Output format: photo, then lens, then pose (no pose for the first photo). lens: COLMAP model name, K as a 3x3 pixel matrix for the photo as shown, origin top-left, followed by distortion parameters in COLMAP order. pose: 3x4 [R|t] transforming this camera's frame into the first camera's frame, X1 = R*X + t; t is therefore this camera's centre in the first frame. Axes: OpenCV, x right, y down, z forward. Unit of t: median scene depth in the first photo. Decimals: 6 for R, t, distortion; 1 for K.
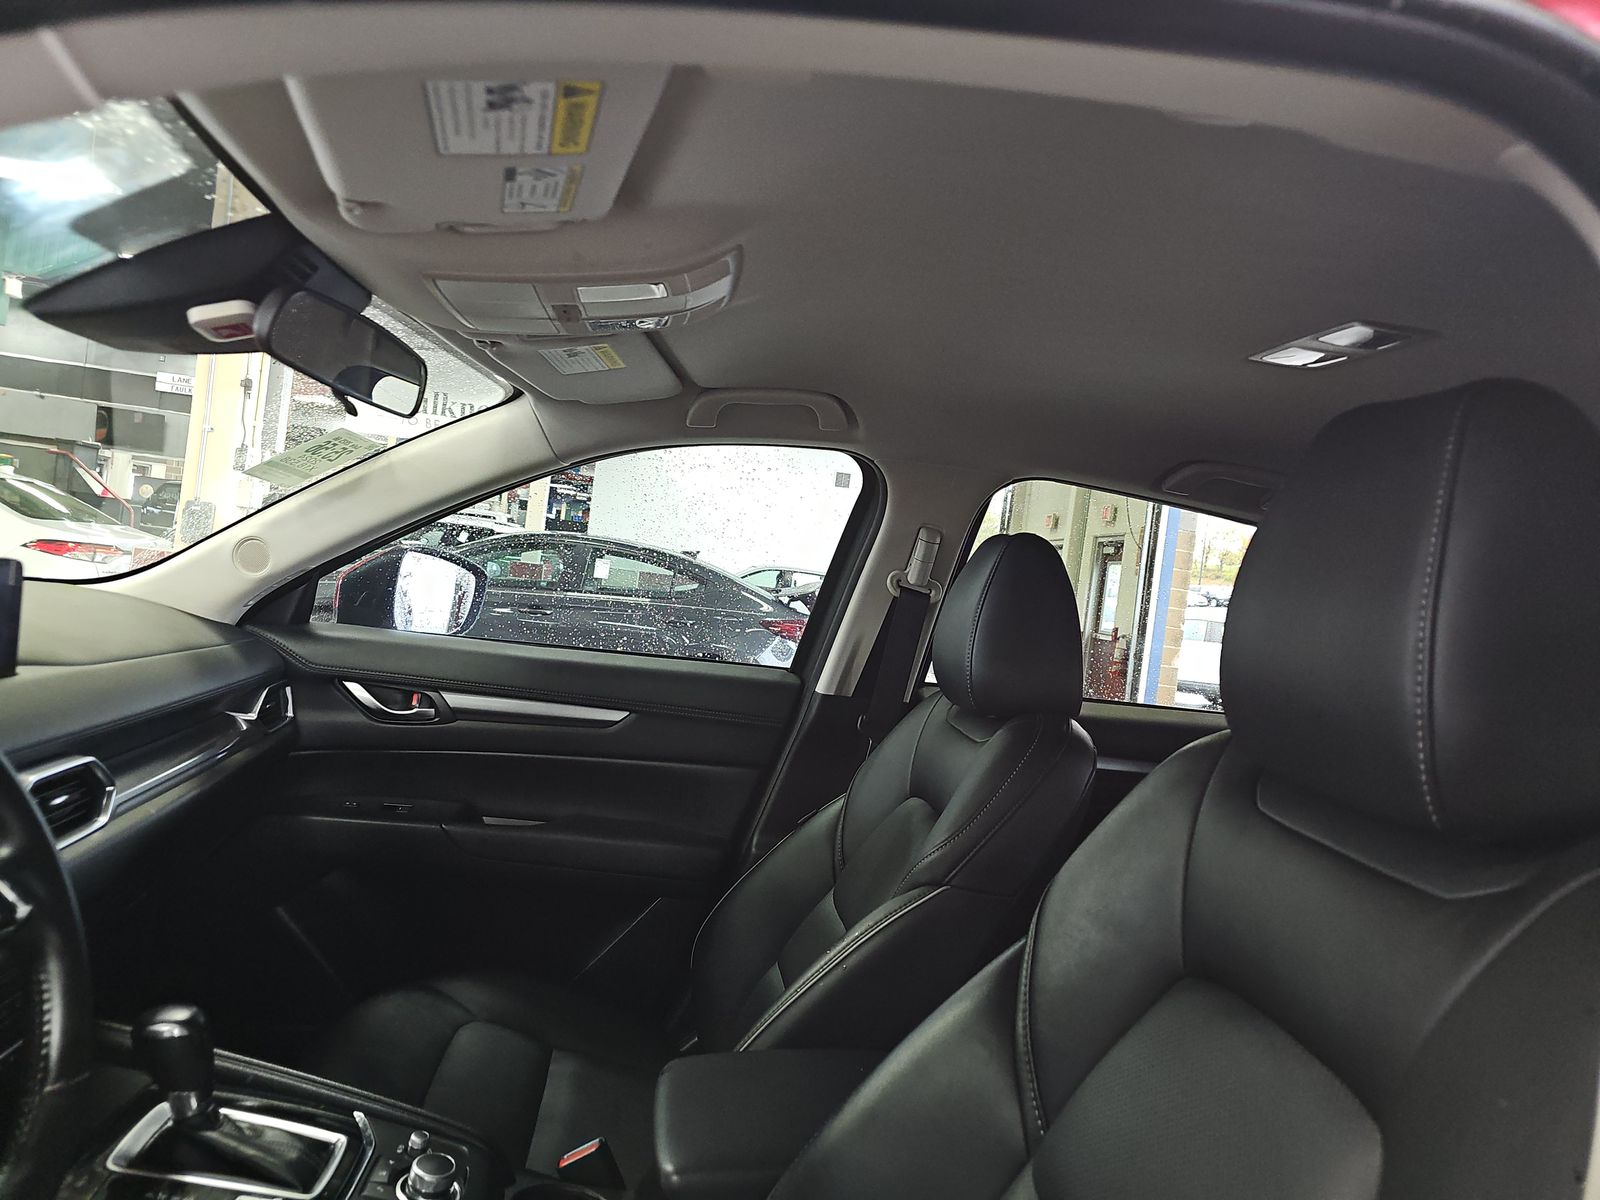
lens RADIAL K [[946.4, 0, 796.1], [0, 946.4, 567.1], [0, 0, 1]] dist [0.060492, -0.019438]
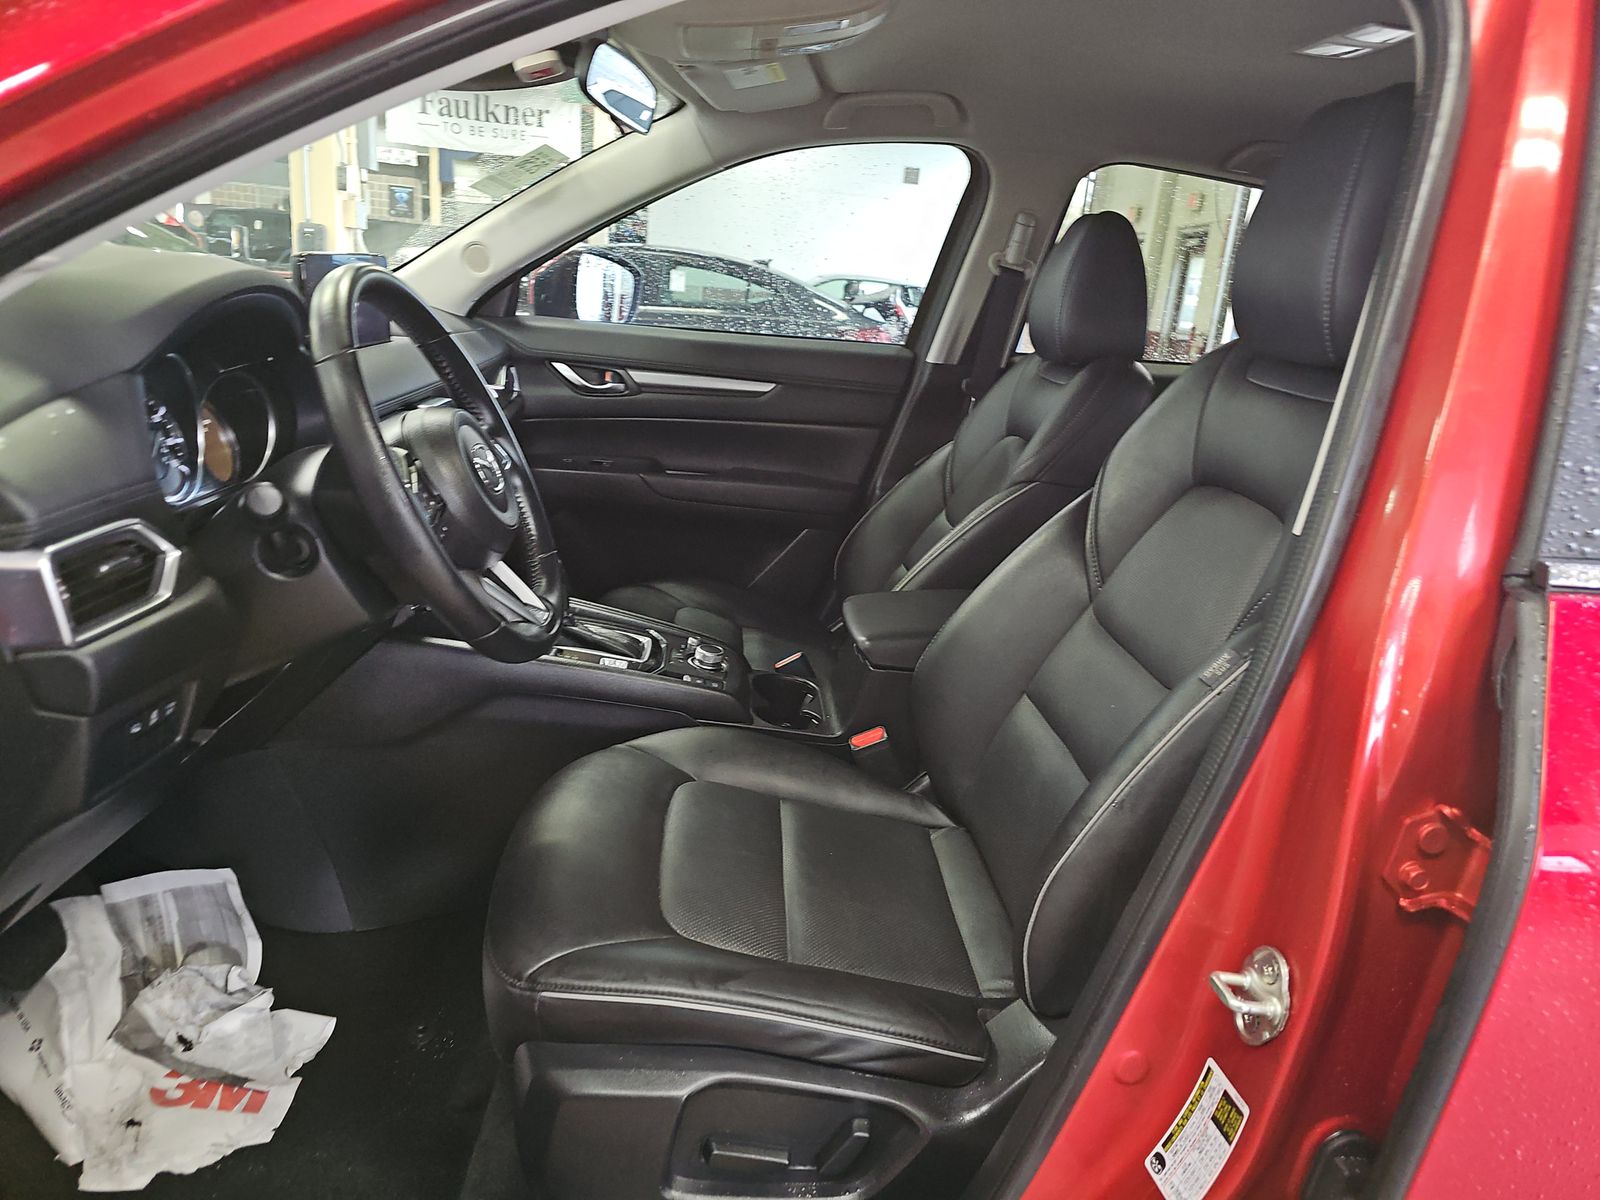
lens RADIAL K [[1049.2, 0, 803.7], [0, 1049.2, 602.8], [0, 0, 1]] dist [0.032802, -0.029254]
pose [[0.998938, -0.027065, -0.037285, -0.099248], [0.036583, 0.957882, 0.284822, 0.039470], [0.028006, -0.285883, 0.957855, -0.401716]]
